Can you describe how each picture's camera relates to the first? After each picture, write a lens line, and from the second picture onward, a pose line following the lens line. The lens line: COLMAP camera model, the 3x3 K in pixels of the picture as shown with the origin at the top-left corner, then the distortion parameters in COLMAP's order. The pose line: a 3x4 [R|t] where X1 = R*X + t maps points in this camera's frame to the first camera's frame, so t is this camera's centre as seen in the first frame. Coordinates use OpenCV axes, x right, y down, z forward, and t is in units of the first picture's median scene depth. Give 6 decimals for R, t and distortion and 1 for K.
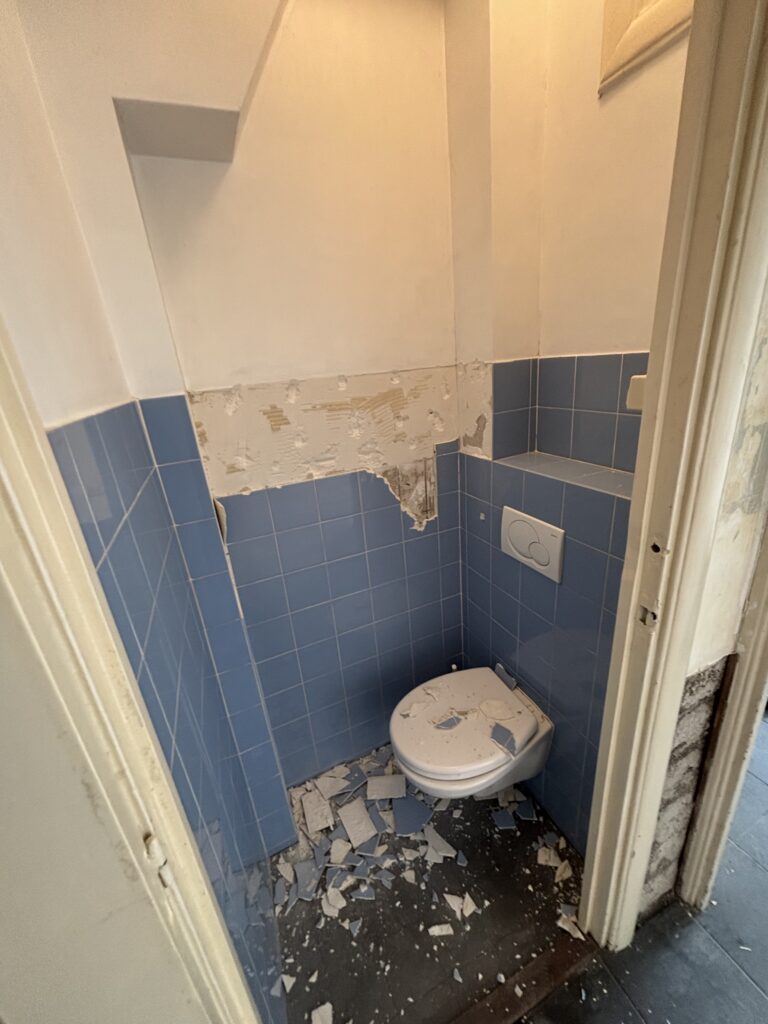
lens RADIAL K [[408.7, 0, 385.8], [0, 408.7, 511.3], [0, 0, 1]] dist [0.000148, 0.000412]
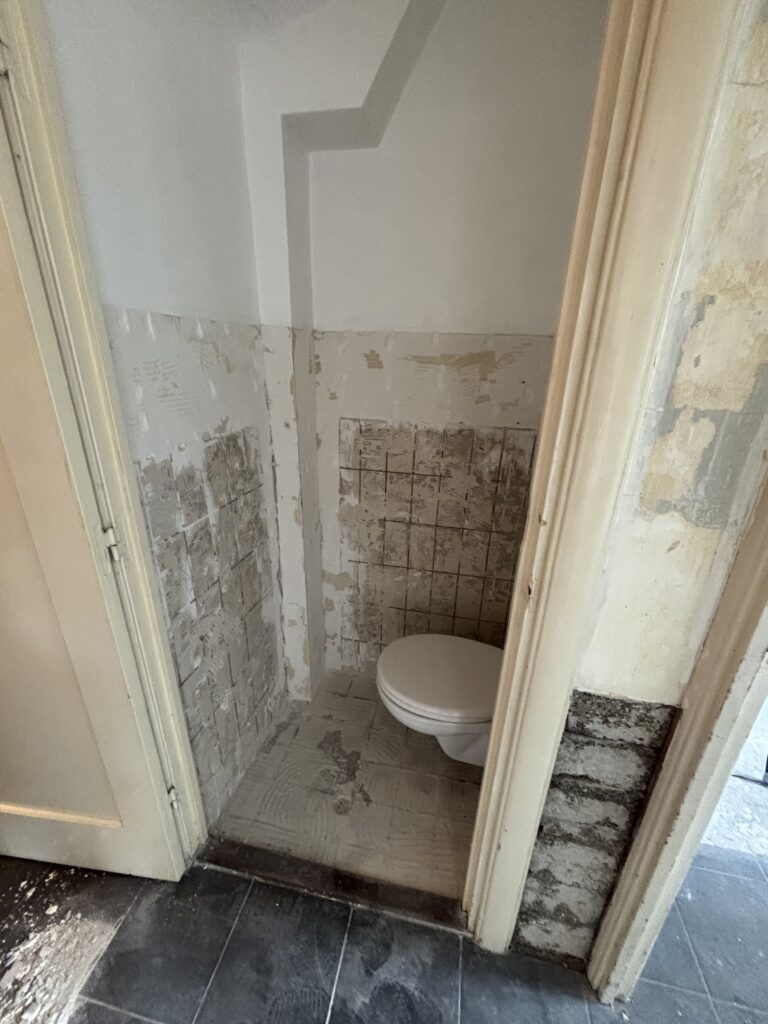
lens RADIAL K [[408.7, 0, 374.3], [0, 408.7, 510.4], [0, 0, 1]] dist [0.000148, 0.000412]
pose [[0.803946, 0.312942, -0.505705, 0.495033], [-0.290999, 0.948601, 0.124400, 0.040533], [0.518642, 0.047148, 0.853690, -0.014043]]
